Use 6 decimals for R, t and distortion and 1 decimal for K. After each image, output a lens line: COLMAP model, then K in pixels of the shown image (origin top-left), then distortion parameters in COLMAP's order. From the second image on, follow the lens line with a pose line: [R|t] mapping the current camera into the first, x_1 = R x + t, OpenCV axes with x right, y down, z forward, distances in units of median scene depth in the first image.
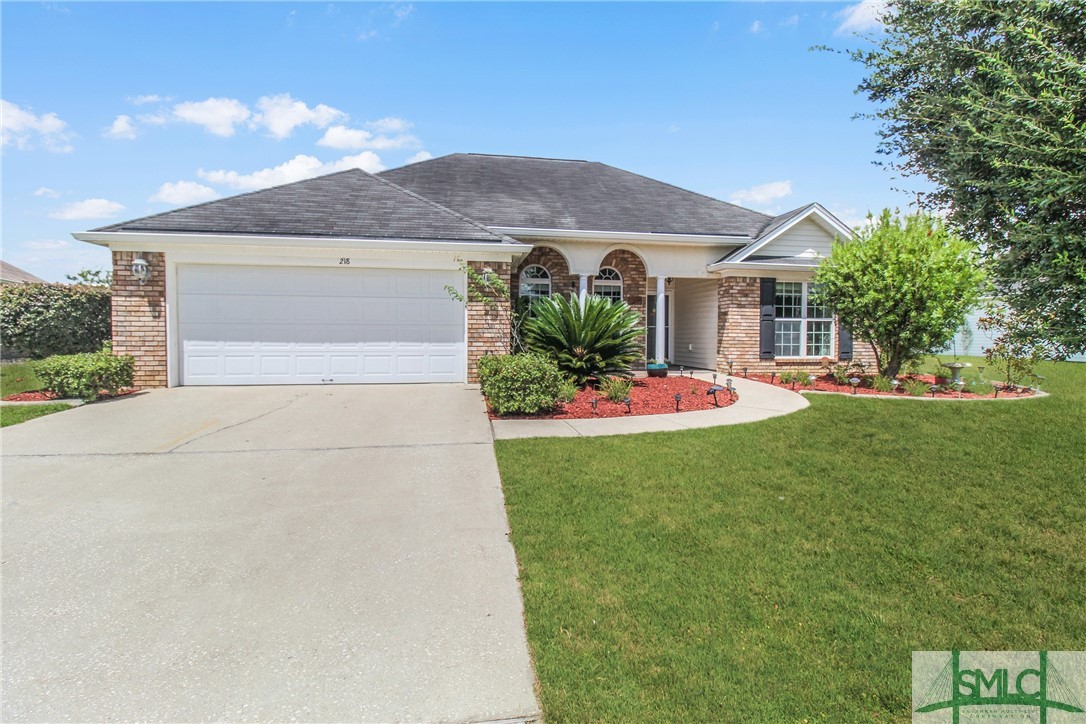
lens RADIAL K [[514.1, 0, 543.9], [0, 514.1, 353.0], [0, 0, 1]] dist [-0.001862, -0.011734]
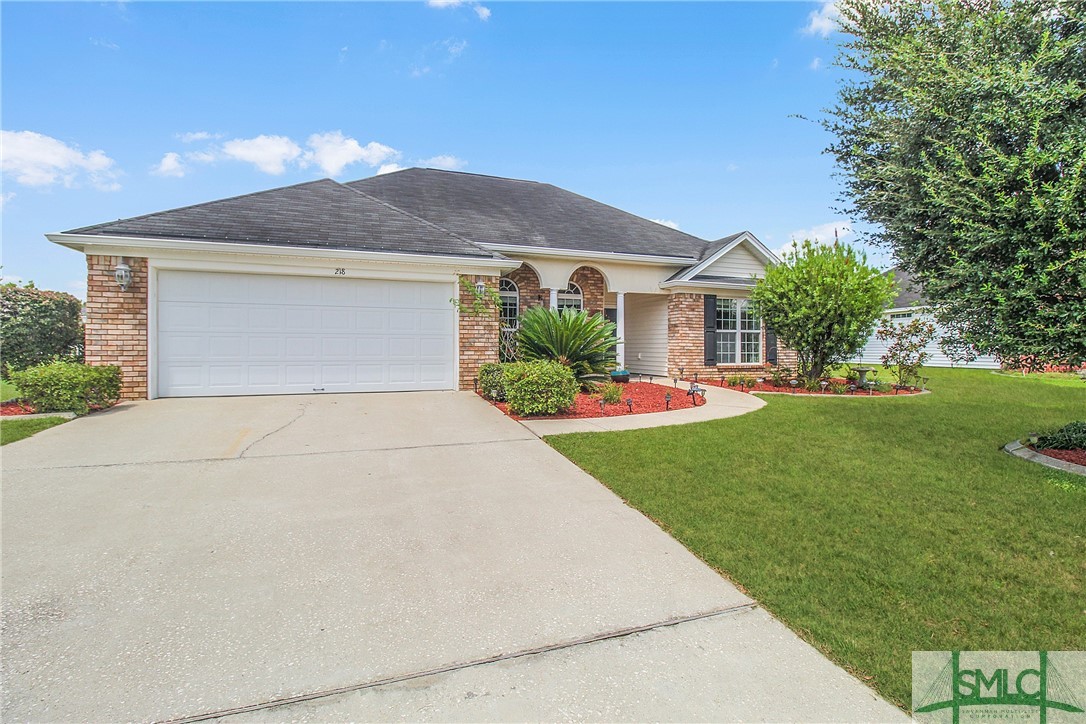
lens RADIAL K [[514.1, 0, 543.9], [0, 514.1, 353.0], [0, 0, 1]] dist [-0.001862, -0.011734]
pose [[0.982172, -0.003640, 0.187950, -0.174734], [0.007926, 0.999725, -0.022057, 0.007134], [-0.187818, 0.023154, 0.981931, -0.064126]]
